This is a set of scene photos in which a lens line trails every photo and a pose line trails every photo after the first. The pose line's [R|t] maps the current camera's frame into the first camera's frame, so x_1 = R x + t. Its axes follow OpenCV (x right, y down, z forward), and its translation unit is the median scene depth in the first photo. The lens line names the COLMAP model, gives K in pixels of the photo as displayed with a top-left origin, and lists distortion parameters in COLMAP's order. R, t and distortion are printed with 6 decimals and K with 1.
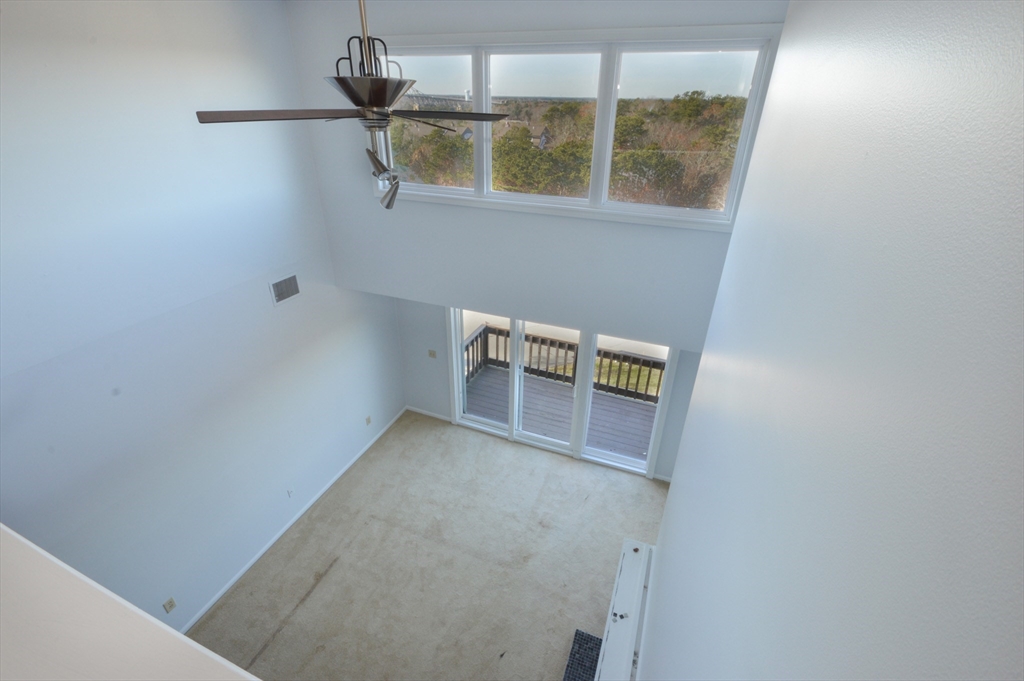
lens RADIAL K [[454.1, 0, 518.9], [0, 454.1, 342.9], [0, 0, 1]] dist [-0.002218, -0.002945]
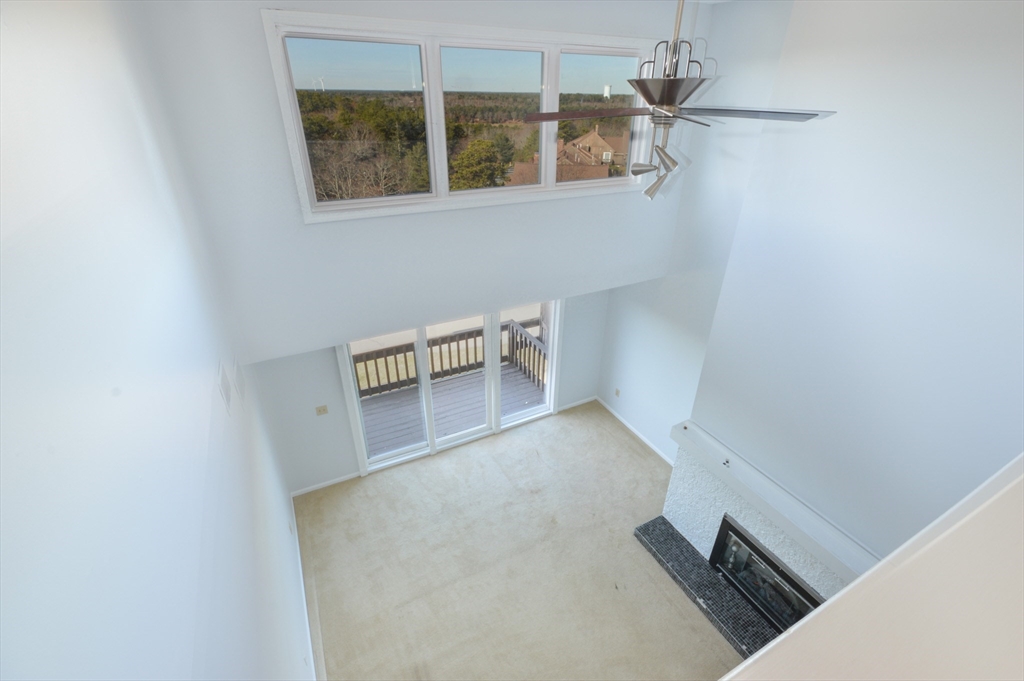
lens RADIAL K [[454.1, 0, 514.4], [0, 454.1, 343.3], [0, 0, 1]] dist [-0.002218, -0.002945]
pose [[0.653841, -0.371966, 0.658887, -0.475464], [0.358387, 0.919185, 0.163272, -0.098792], [-0.666371, 0.129383, 0.734309, 0.168571]]
